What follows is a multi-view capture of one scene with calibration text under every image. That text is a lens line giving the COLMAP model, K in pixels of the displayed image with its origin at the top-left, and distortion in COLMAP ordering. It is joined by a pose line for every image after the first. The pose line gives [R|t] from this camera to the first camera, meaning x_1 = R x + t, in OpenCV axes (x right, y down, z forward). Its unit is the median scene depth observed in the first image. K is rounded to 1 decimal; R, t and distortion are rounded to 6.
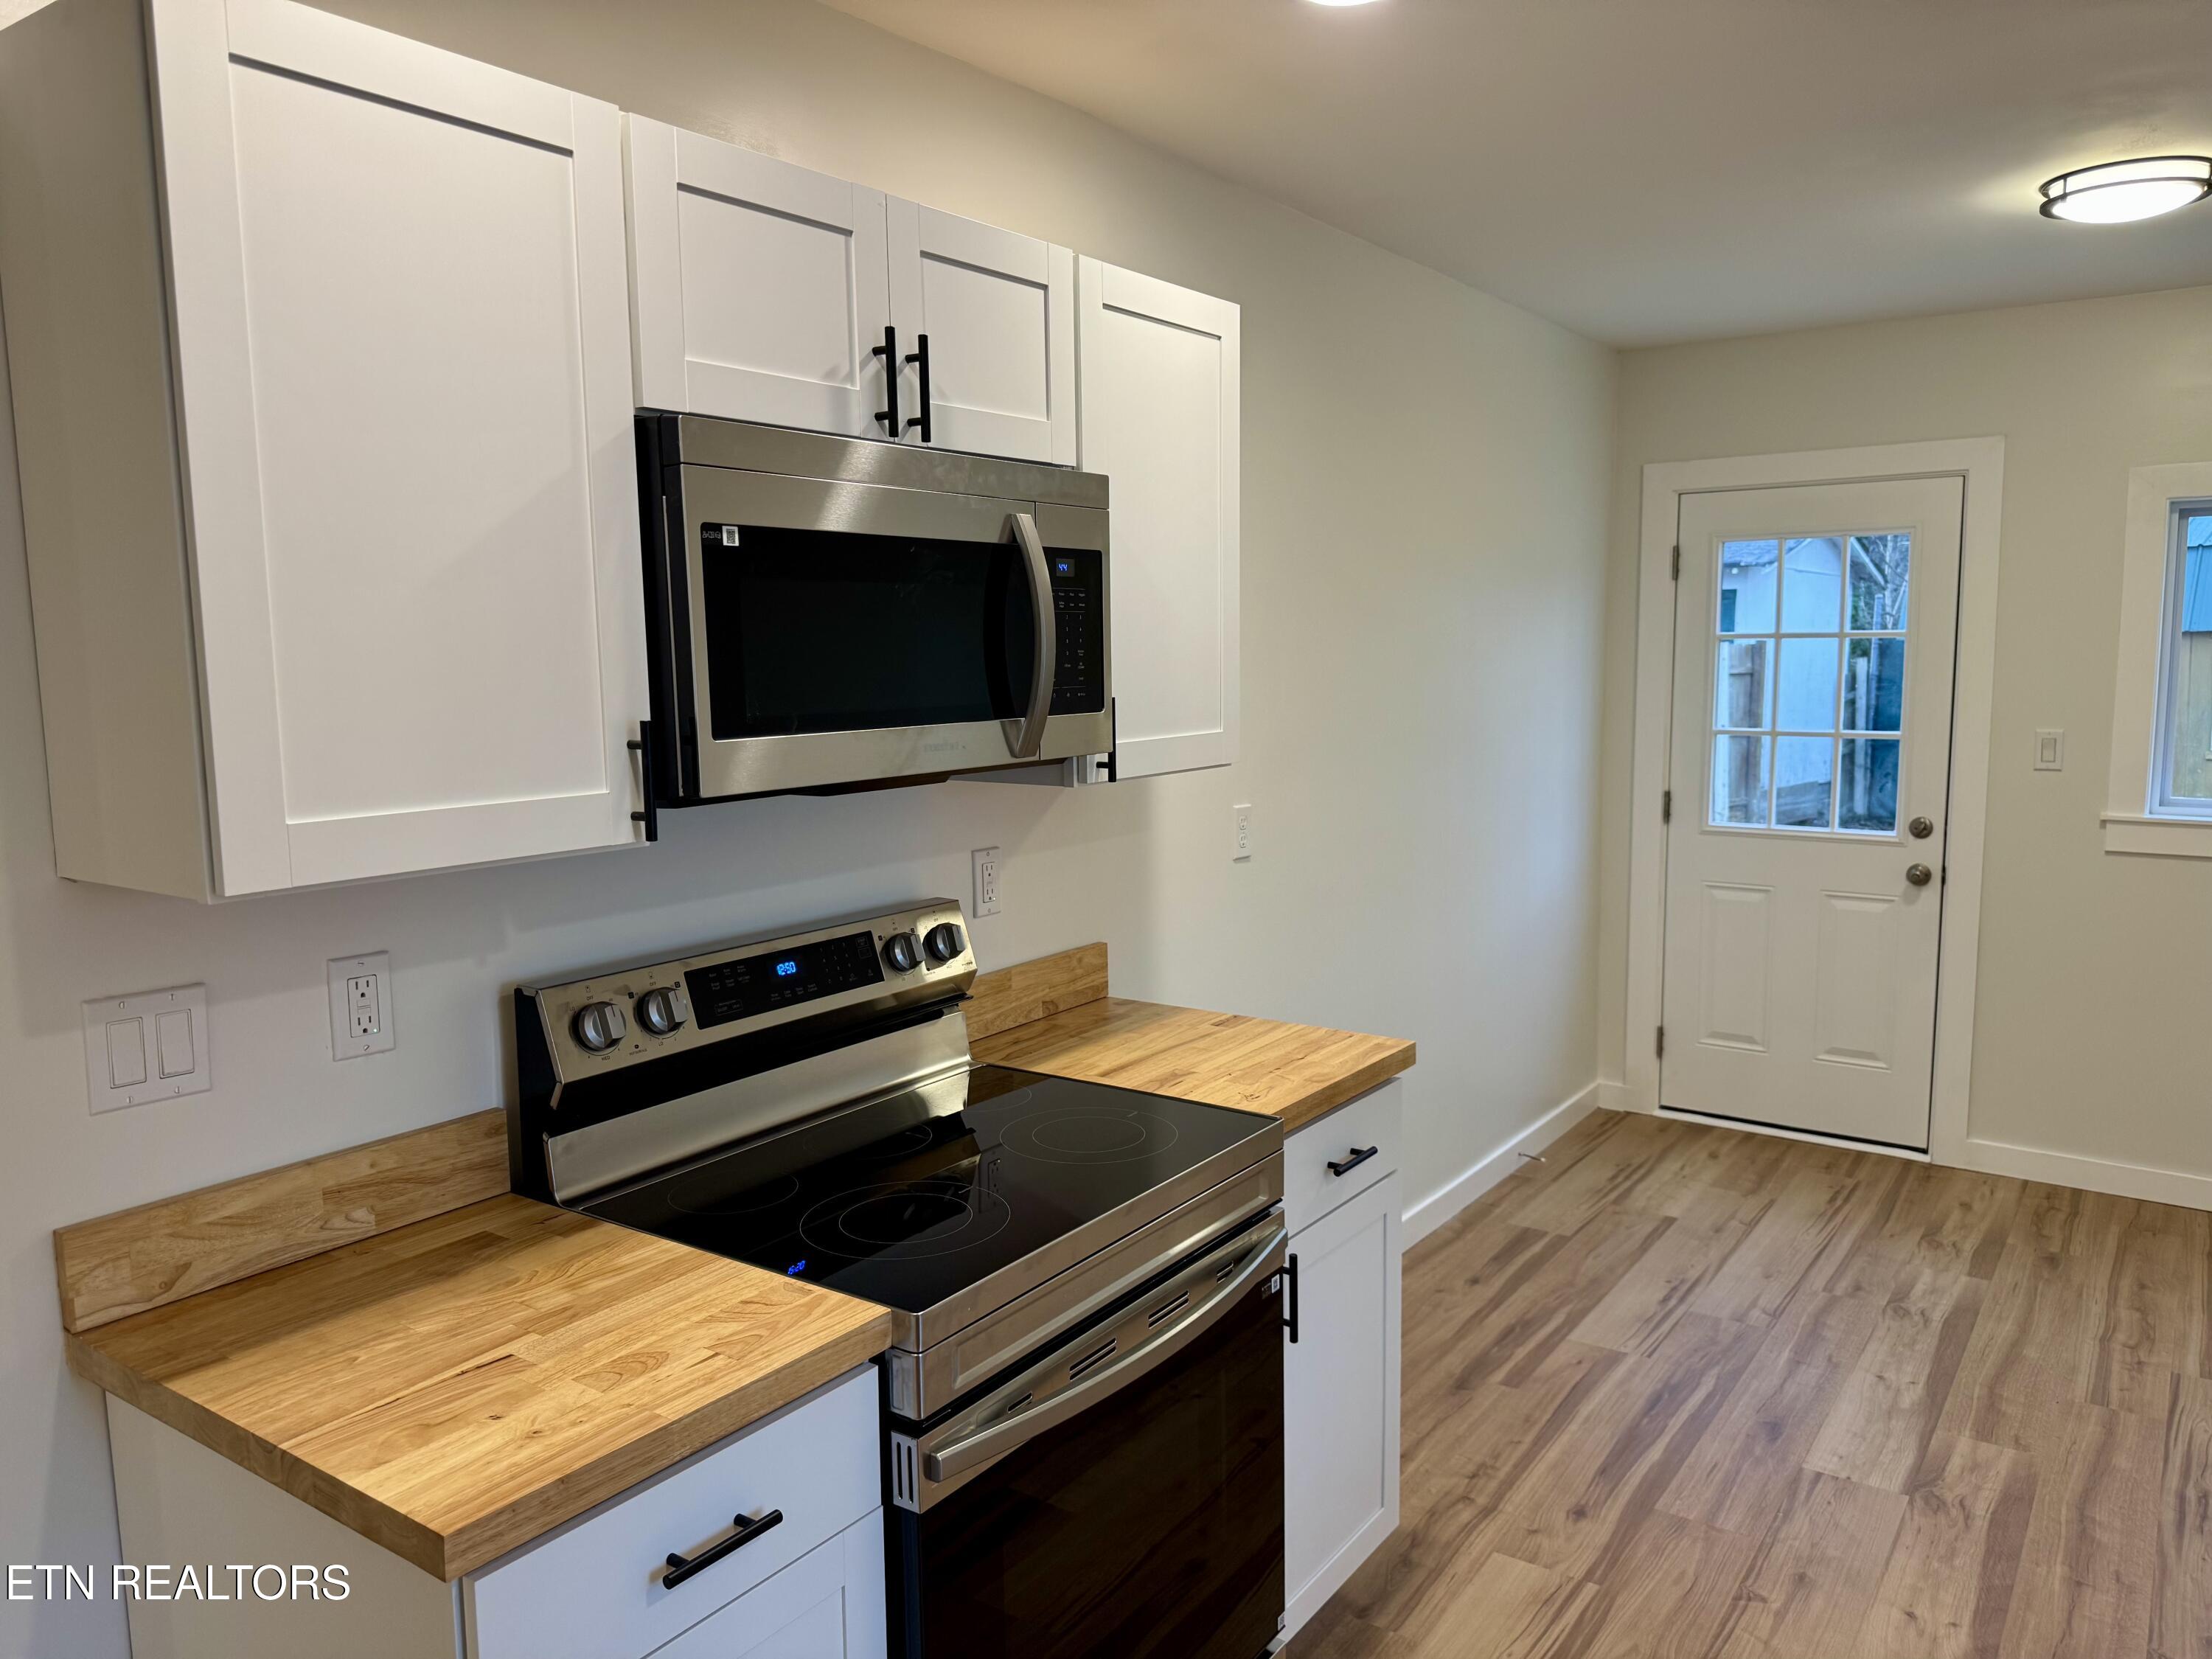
lens RADIAL K [[1558.9, 0, 1145.3], [0, 1558.9, 824.4], [0, 0, 1]] dist [0.066532, -0.072081]
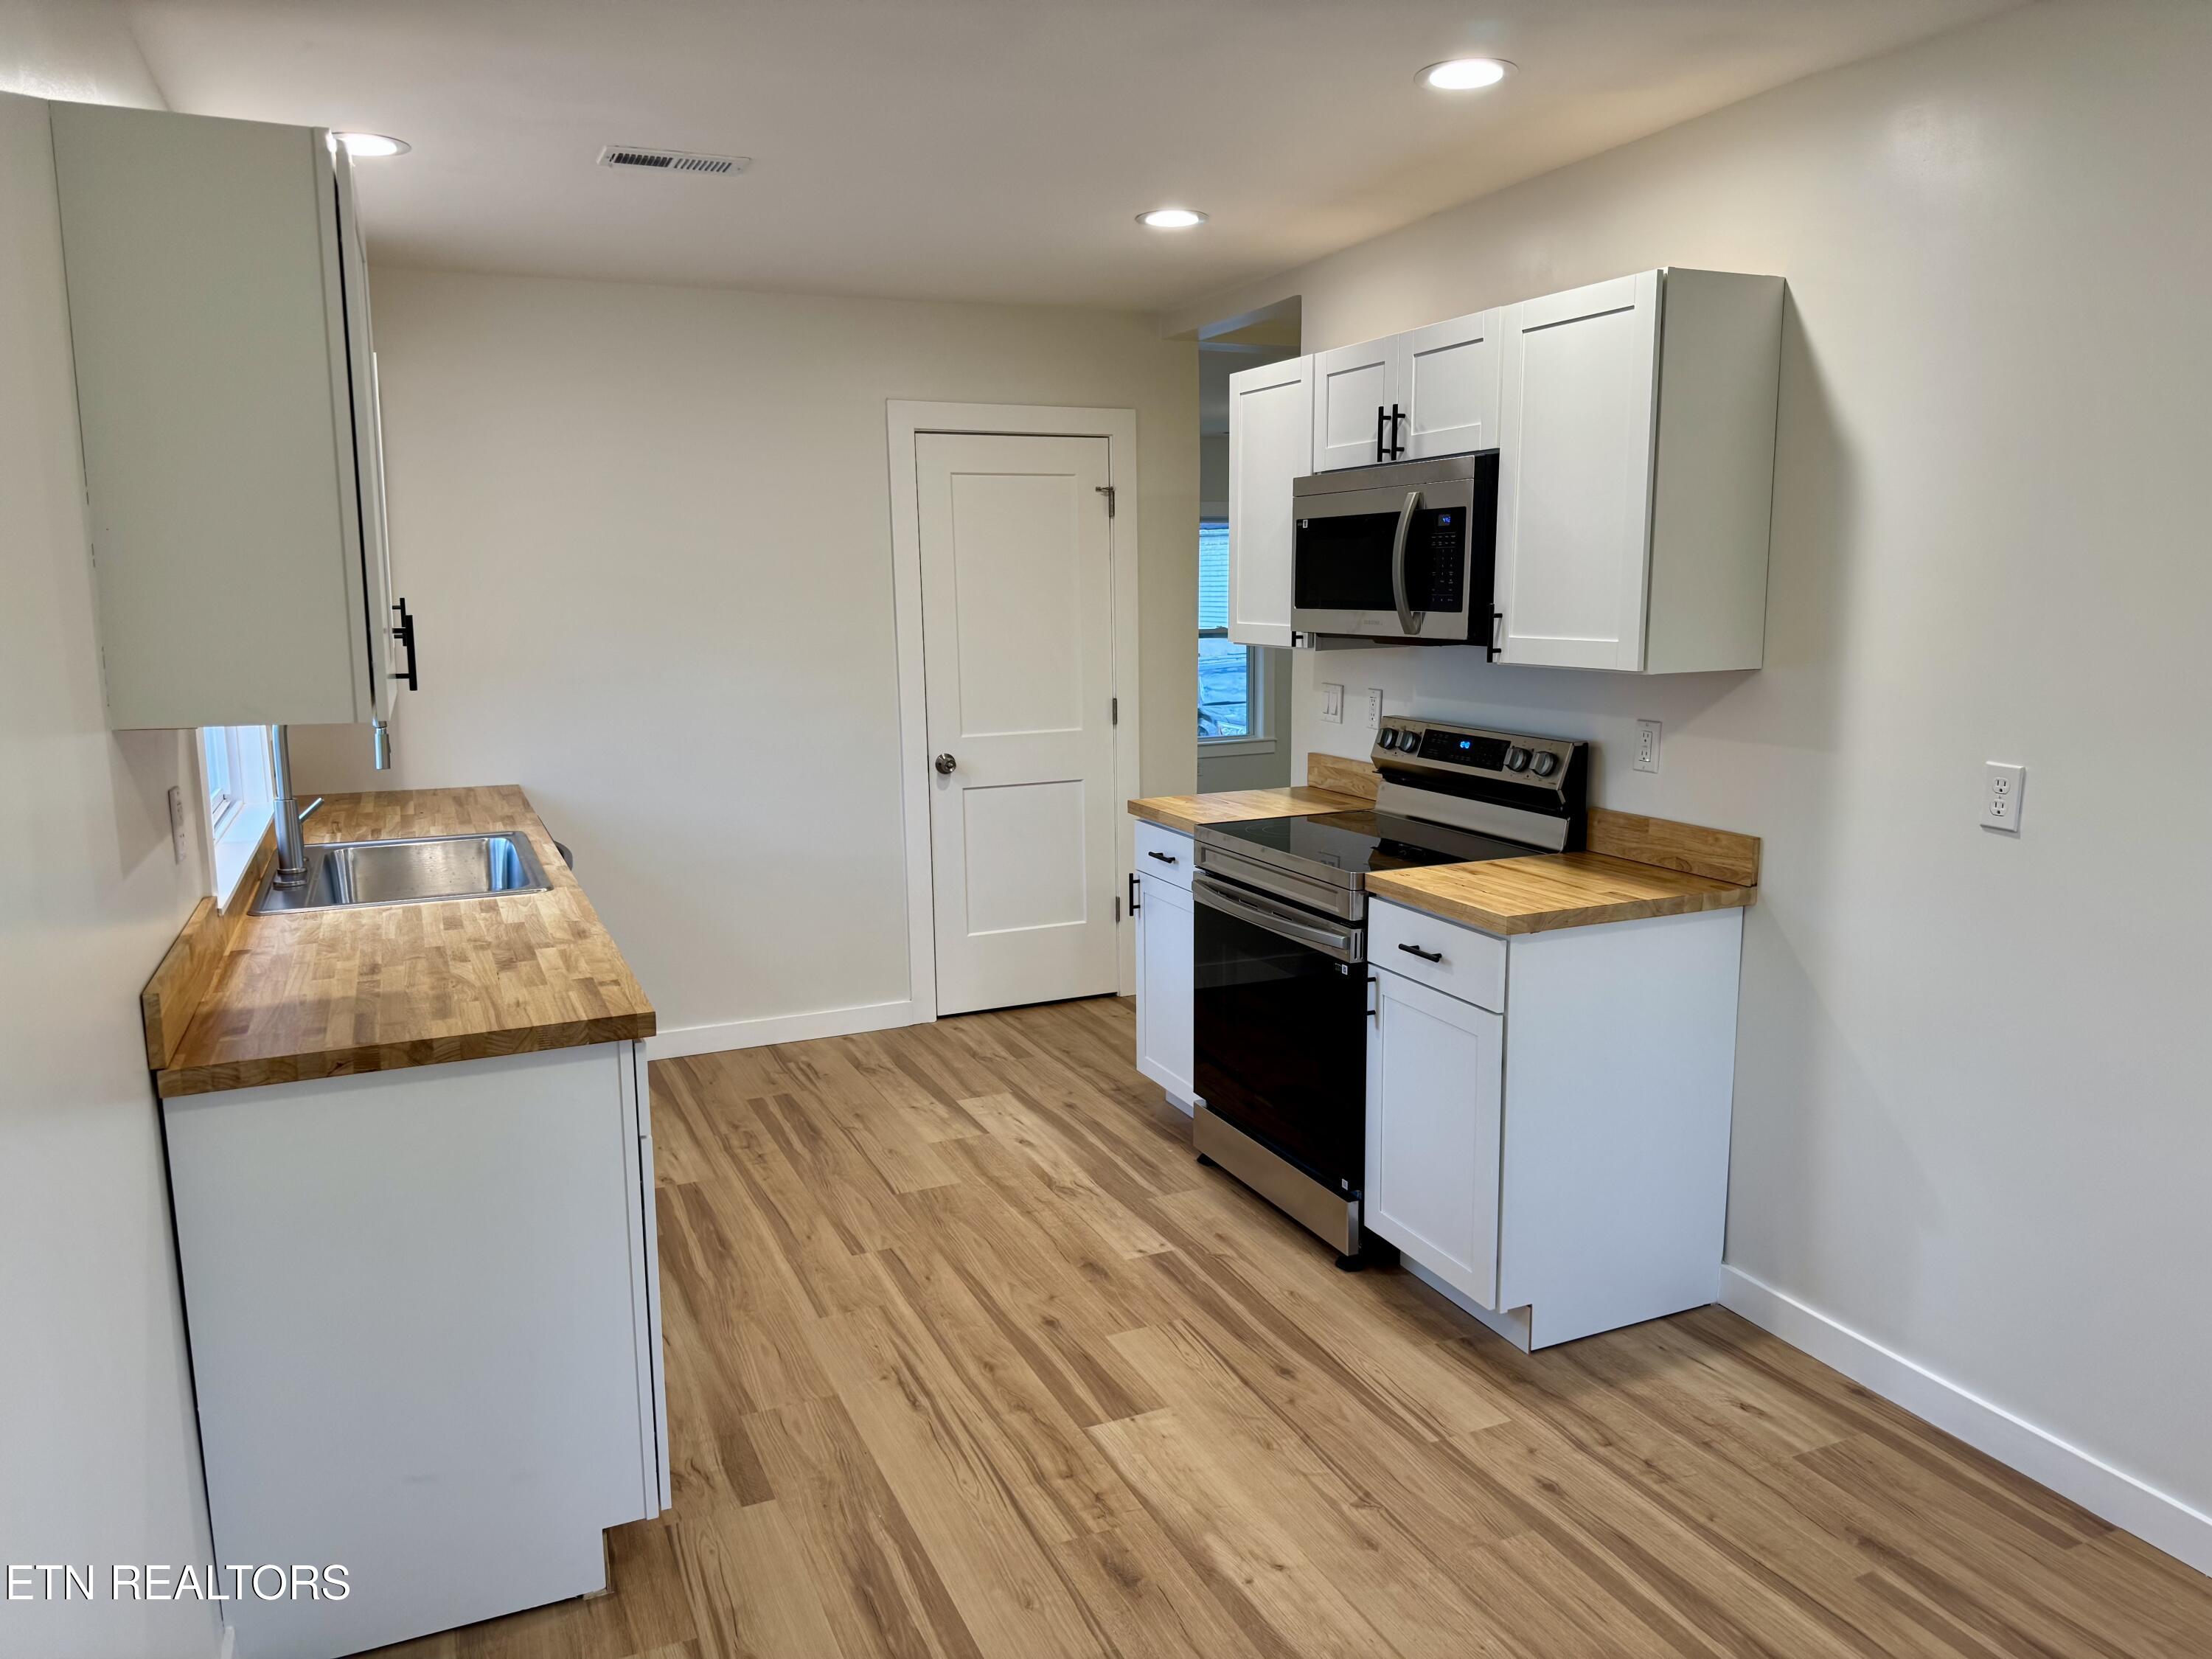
lens RADIAL K [[1558.9, 0, 1099.6], [0, 1558.9, 838.7], [0, 0, 1]] dist [0.066532, -0.072081]
pose [[-0.519743, 0.160214, -0.839165, 1.396218], [-0.086313, 0.967385, 0.238153, -0.181458], [0.849951, 0.196210, -0.488963, 1.395657]]
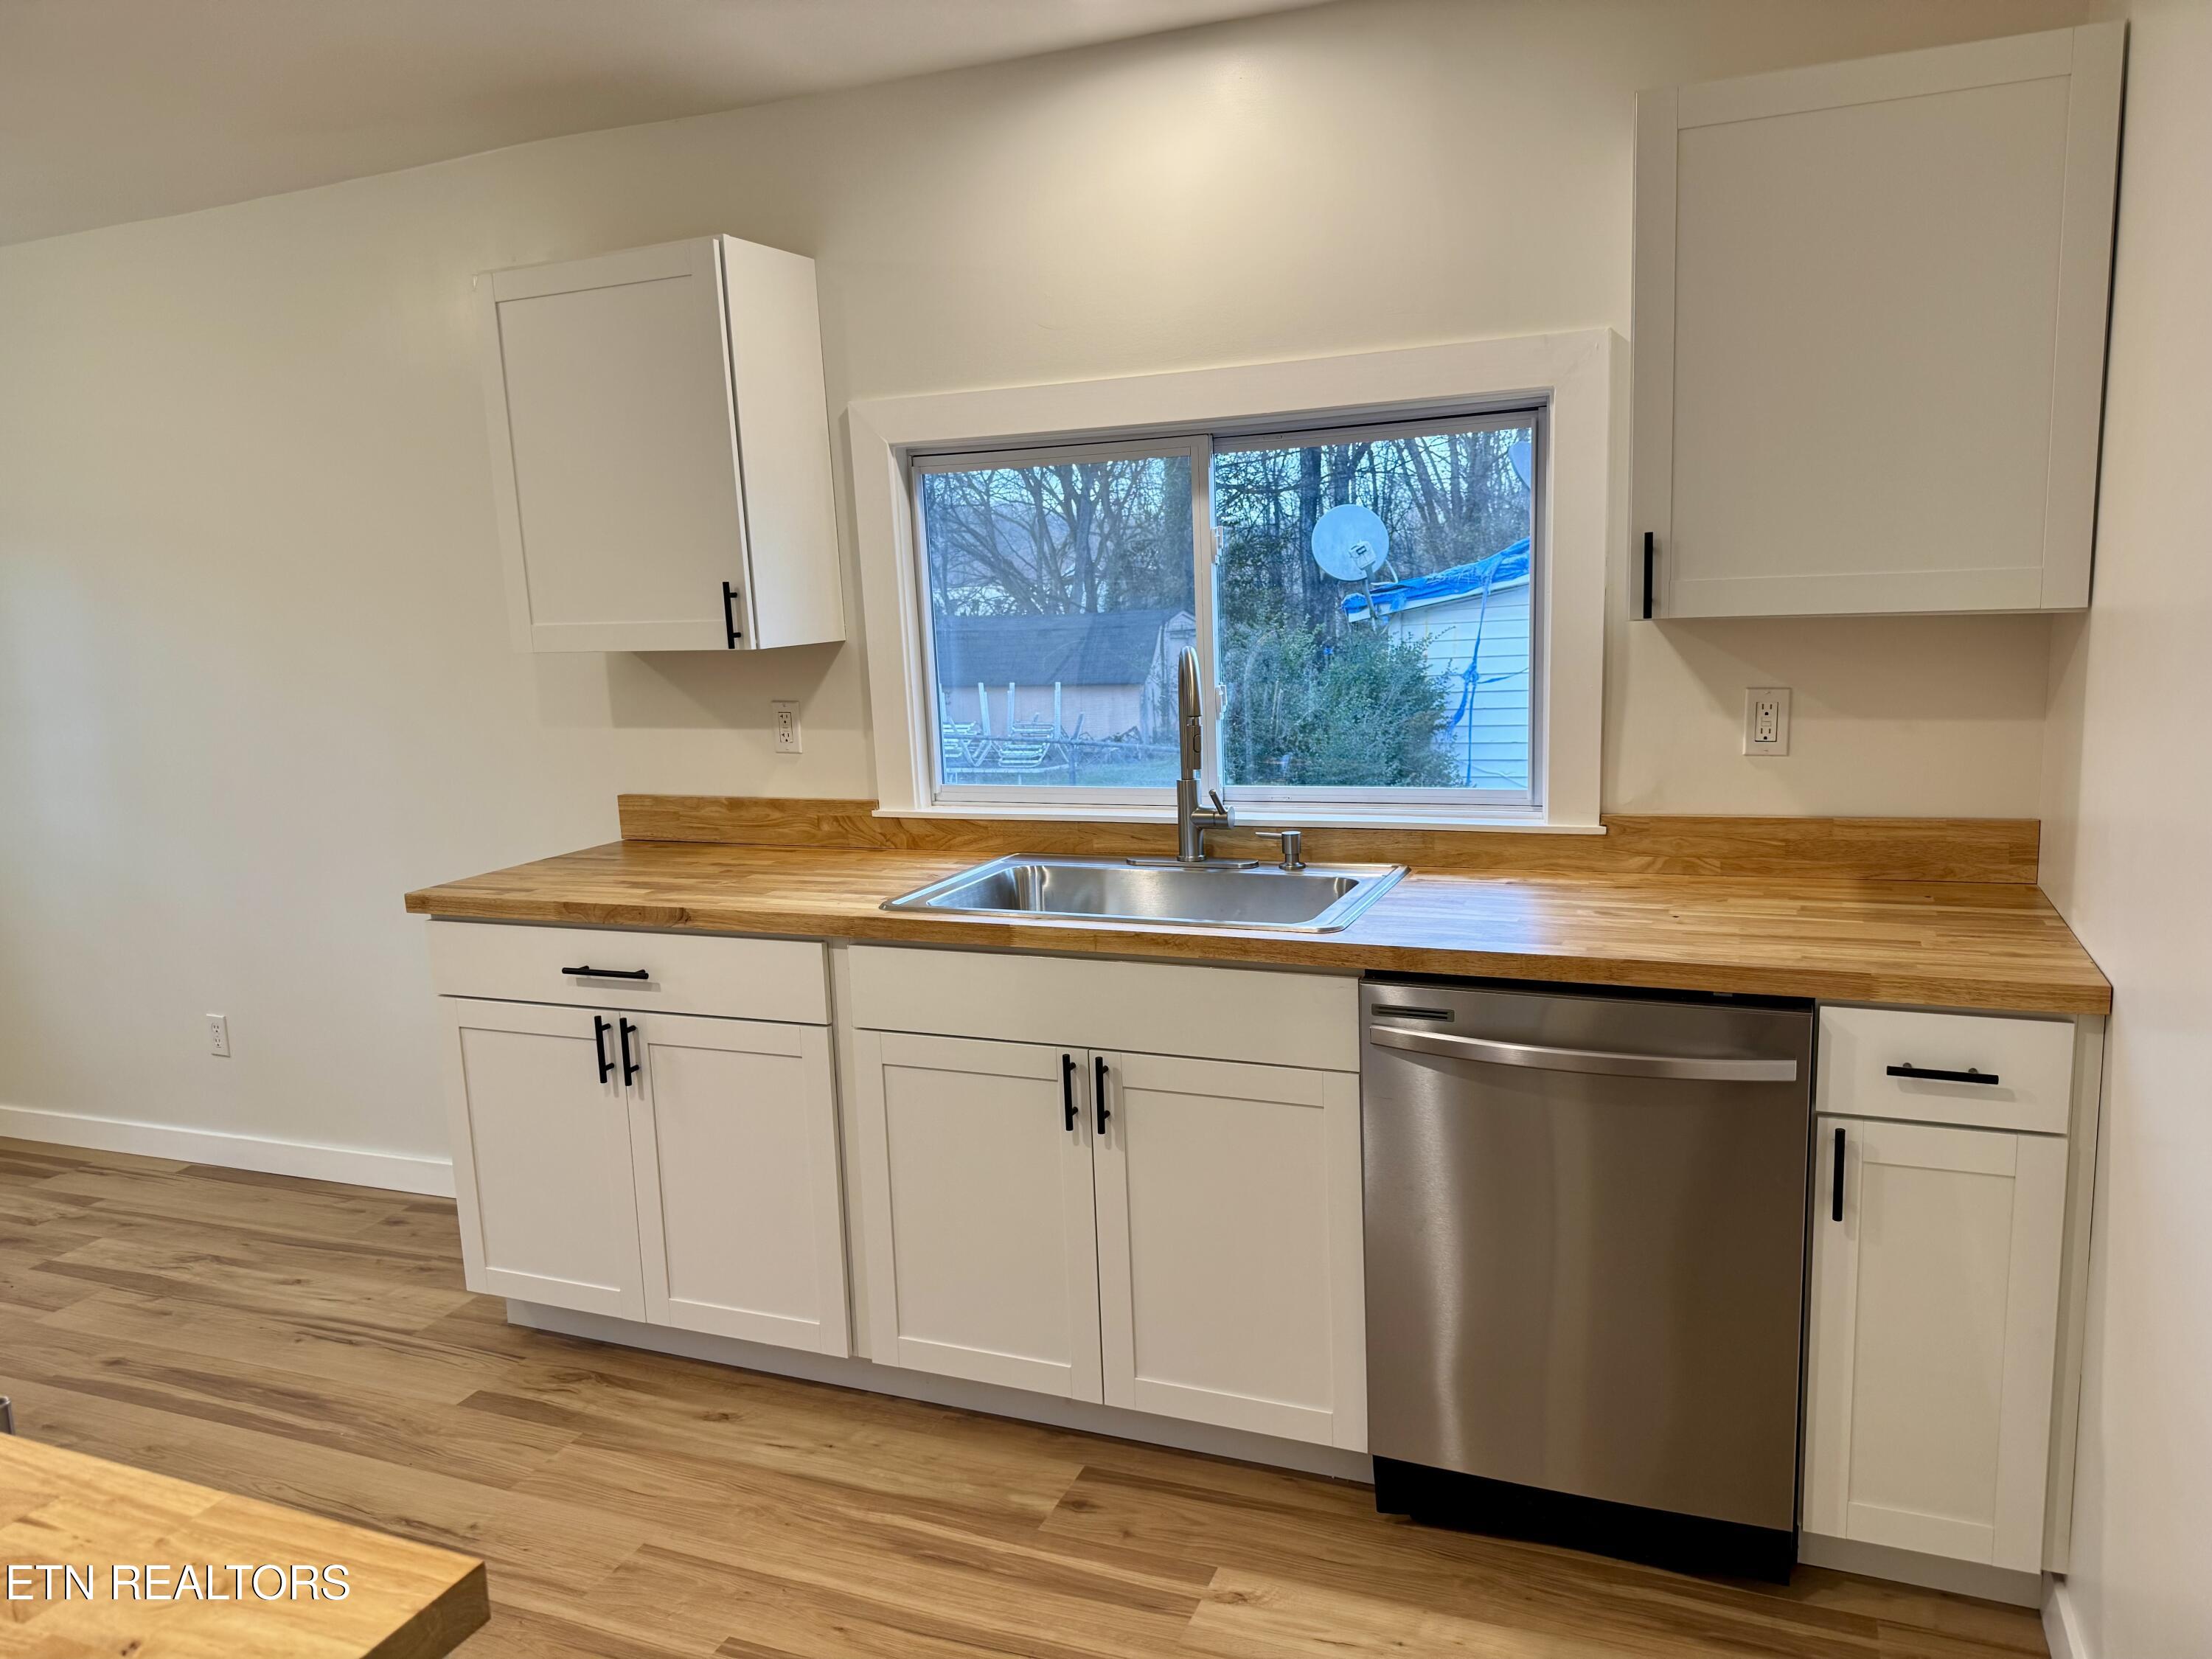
lens RADIAL K [[1558.9, 0, 1077.0], [0, 1558.9, 822.4], [0, 0, 1]] dist [0.066532, -0.072081]
pose [[-0.194575, -0.128328, 0.972457, -0.612737], [0.161016, 0.973778, 0.160720, 0.003931], [-0.967582, 0.187853, -0.168810, 0.381404]]
